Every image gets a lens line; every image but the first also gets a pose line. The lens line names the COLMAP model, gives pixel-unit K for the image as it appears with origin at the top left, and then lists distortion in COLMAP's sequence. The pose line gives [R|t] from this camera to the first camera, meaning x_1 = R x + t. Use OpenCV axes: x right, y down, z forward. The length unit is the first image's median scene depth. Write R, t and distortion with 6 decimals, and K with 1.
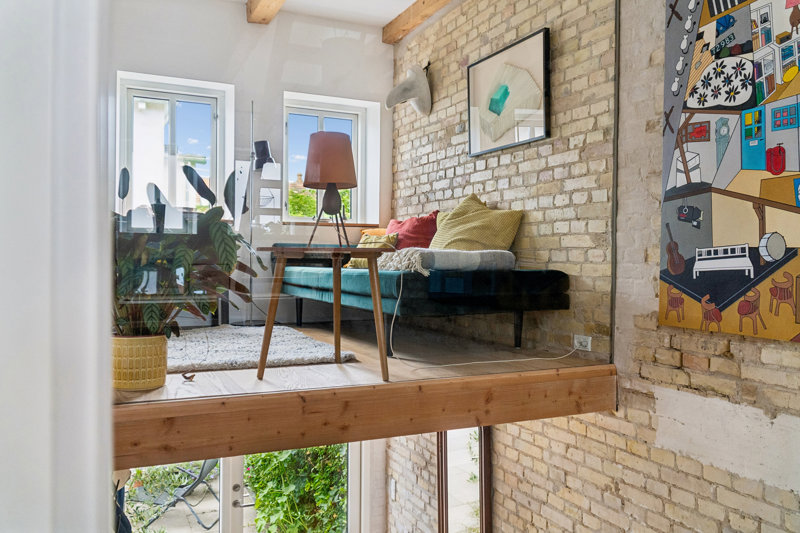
lens RADIAL K [[640.7, 0, 399.9], [0, 640.7, 264.3], [0, 0, 1]] dist [-0.007947, -0.001669]
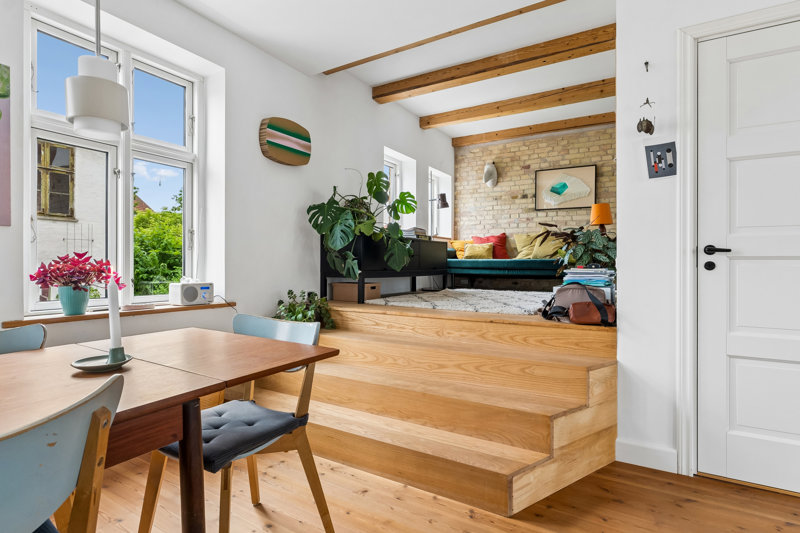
lens RADIAL K [[414.7, 0, 398.3], [0, 414.7, 264.5], [0, 0, 1]] dist [0.004012, 0.000419]
pose [[0.838635, -0.003467, 0.544683, -1.064166], [0.003173, 0.999994, 0.001479, 0.019884], [-0.544685, 0.000488, 0.838641, 0.028793]]
